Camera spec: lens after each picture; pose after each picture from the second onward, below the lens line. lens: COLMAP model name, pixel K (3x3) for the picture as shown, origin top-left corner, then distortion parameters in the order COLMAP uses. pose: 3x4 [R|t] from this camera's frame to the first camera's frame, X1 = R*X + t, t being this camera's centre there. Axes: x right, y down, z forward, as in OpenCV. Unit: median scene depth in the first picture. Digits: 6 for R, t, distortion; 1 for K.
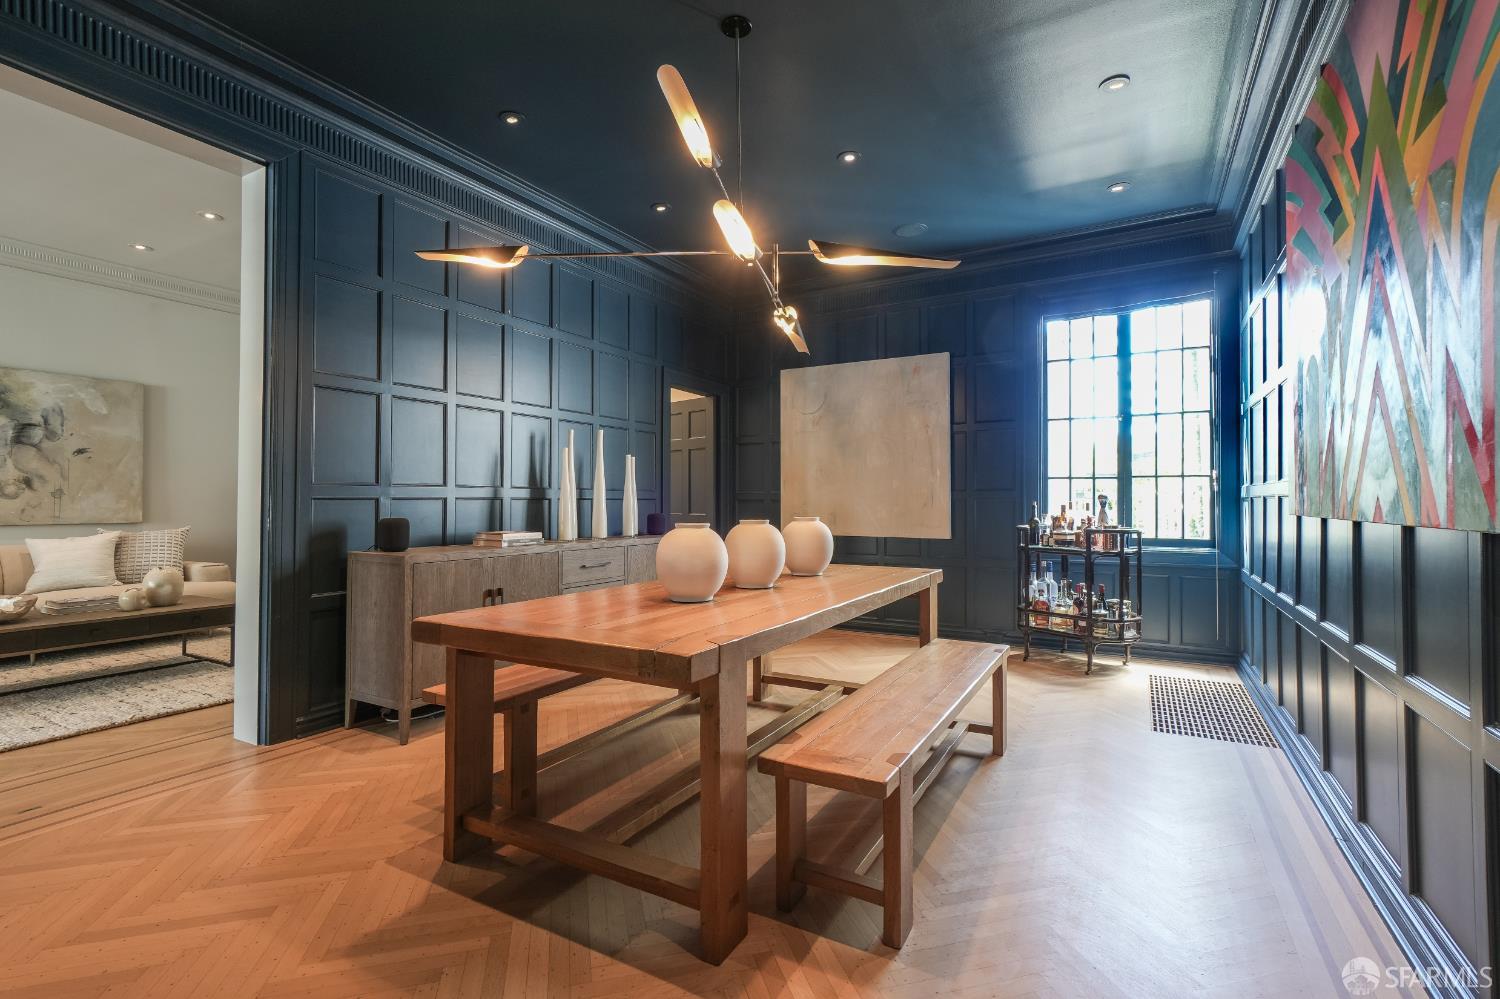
lens RADIAL K [[657.2, 0, 759.9], [0, 657.2, 488.8], [0, 0, 1]] dist [-0.012535, 0.005881]
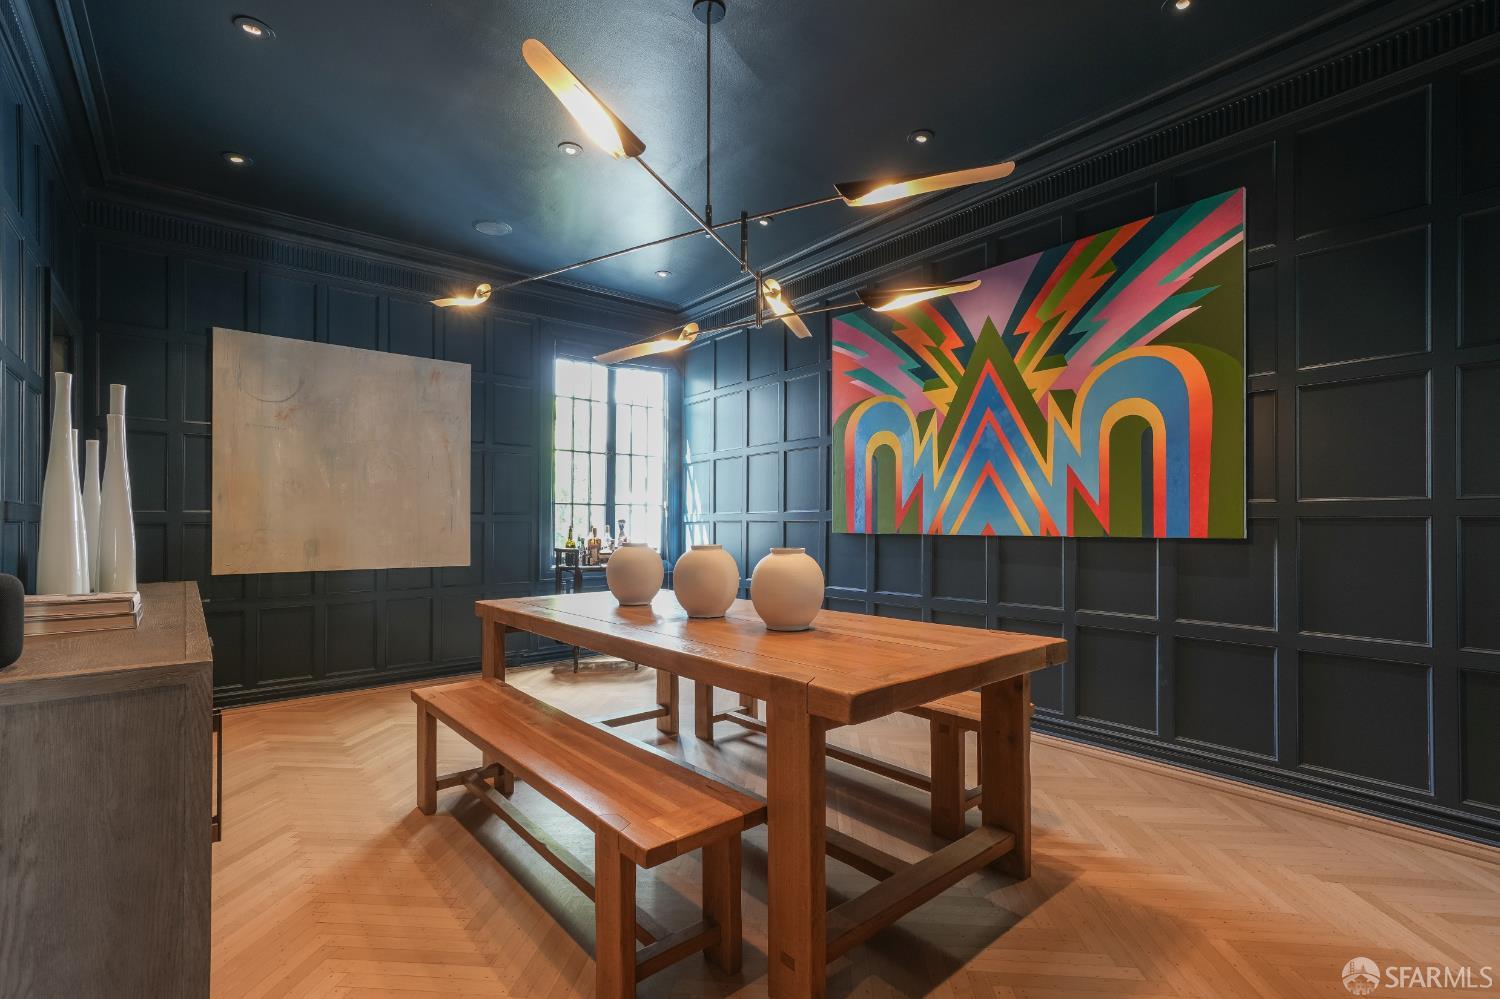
lens RADIAL K [[657.2, 0, 726.0], [0, 657.2, 527.9], [0, 0, 1]] dist [-0.012535, 0.005881]
pose [[0.382348, -0.006800, 0.923993, -0.460958], [-0.019021, 0.999703, 0.015228, 0.002291], [-0.923823, -0.023398, 0.382105, 0.323175]]
